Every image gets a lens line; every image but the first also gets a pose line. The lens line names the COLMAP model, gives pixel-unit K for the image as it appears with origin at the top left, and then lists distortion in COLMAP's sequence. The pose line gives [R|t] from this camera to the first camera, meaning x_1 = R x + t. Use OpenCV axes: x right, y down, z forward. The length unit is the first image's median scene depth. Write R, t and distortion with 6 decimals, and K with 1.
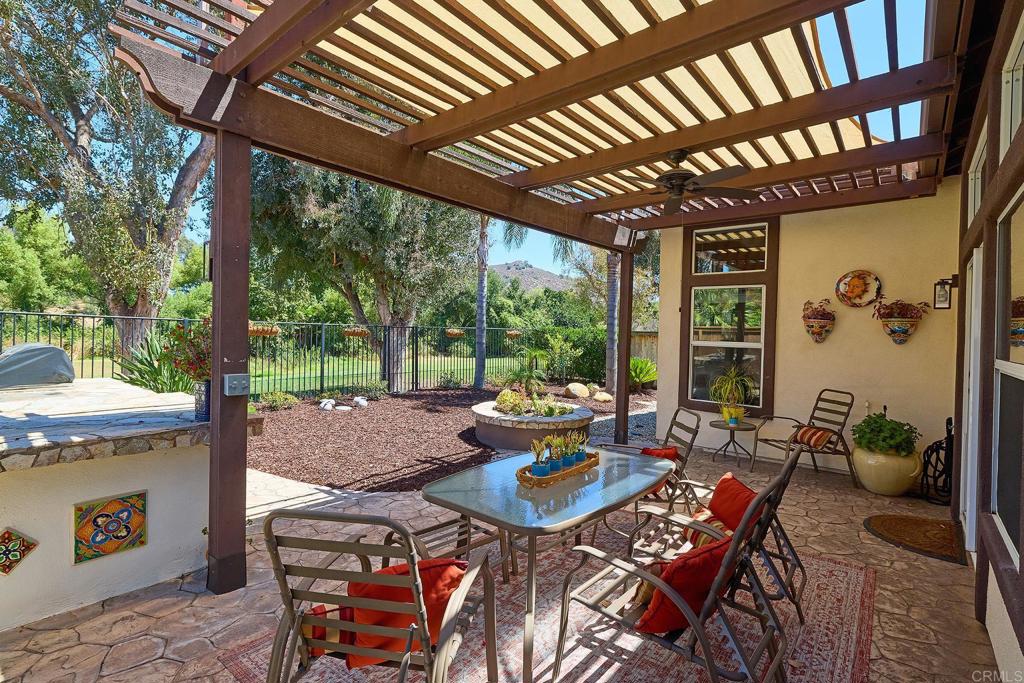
lens RADIAL K [[470.4, 0, 503.7], [0, 470.4, 343.7], [0, 0, 1]] dist [0.003592, 0.000408]
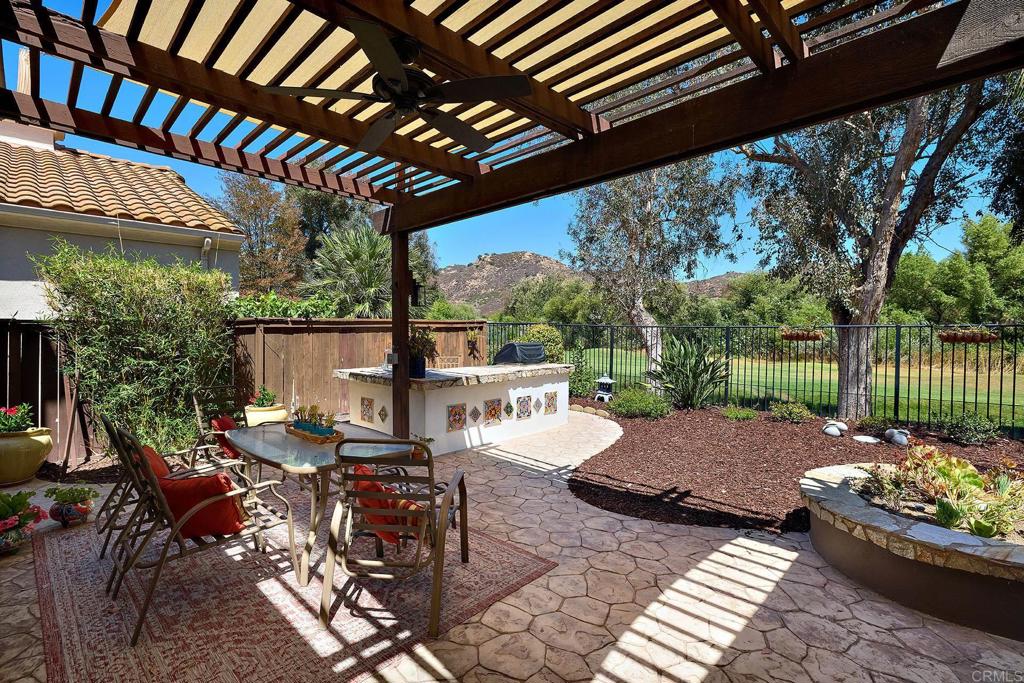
lens RADIAL K [[465.4, 0, 519.8], [0, 465.4, 344.5], [0, 0, 1]] dist [0.004028, -0.000953]
pose [[-0.050099, 0.002889, -0.998740, 0.257021], [-0.028700, 0.999579, 0.004331, 0.000667], [0.998332, 0.028881, -0.049995, 0.306112]]
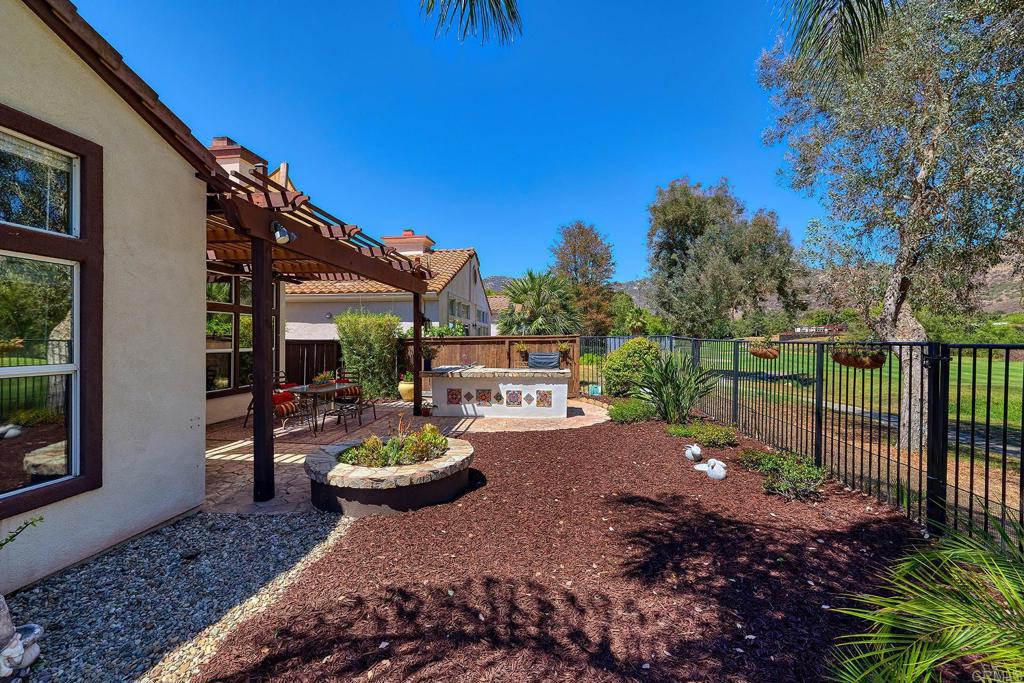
lens RADIAL K [[446.5, 0, 504.5], [0, 446.5, 338.8], [0, 0, 1]] dist [0.001748, -0.000946]
pose [[-0.835539, -0.021848, -0.548996, 0.152223], [-0.032582, 0.999421, 0.009815, -0.026149], [0.548464, 0.026088, -0.835767, 0.829169]]
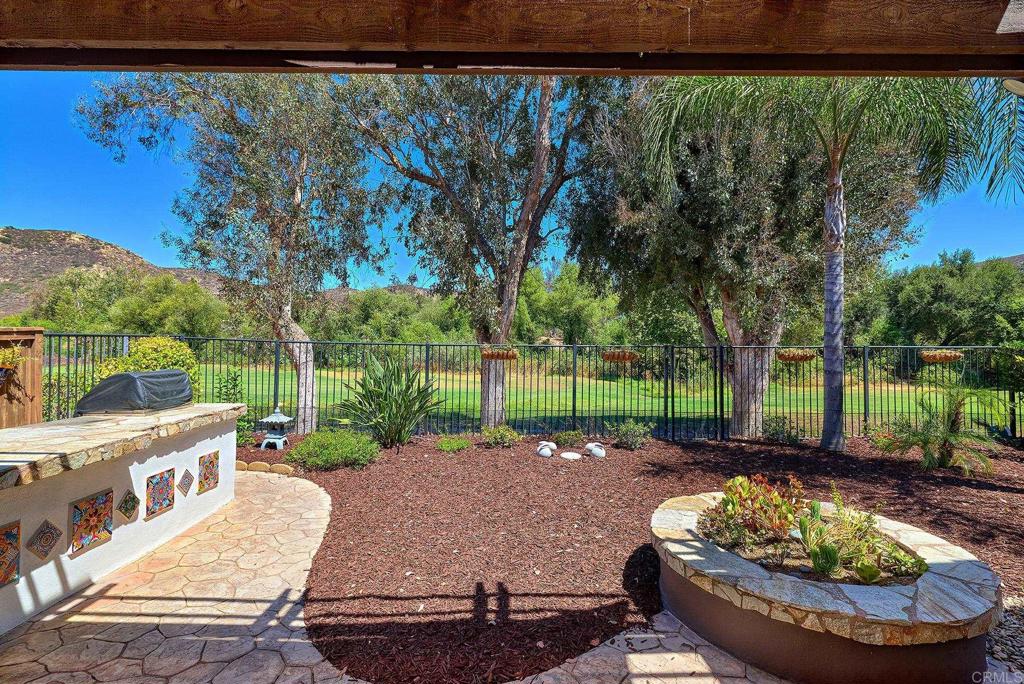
lens RADIAL K [[465.4, 0, 507.0], [0, 465.4, 355.1], [0, 0, 1]] dist [0.004028, -0.000953]
pose [[0.654312, -0.004325, -0.756213, 0.105502], [-0.012010, 0.999798, -0.016110, -0.008339], [0.756130, 0.019623, 0.654128, 0.262096]]
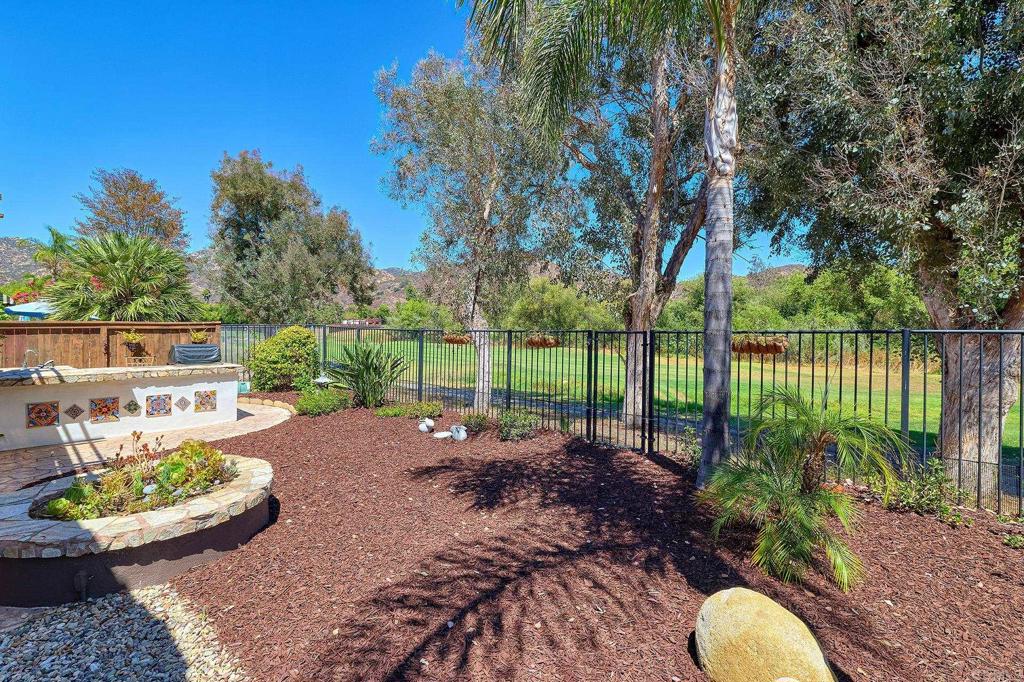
lens RADIAL K [[465.4, 0, 507.1], [0, 465.4, 342.0], [0, 0, 1]] dist [0.004028, -0.000953]
pose [[-0.059491, -0.000455, -0.998229, 0.265041], [-0.034320, 0.999410, 0.001590, -0.015944], [0.997639, 0.034354, -0.059471, 0.697606]]
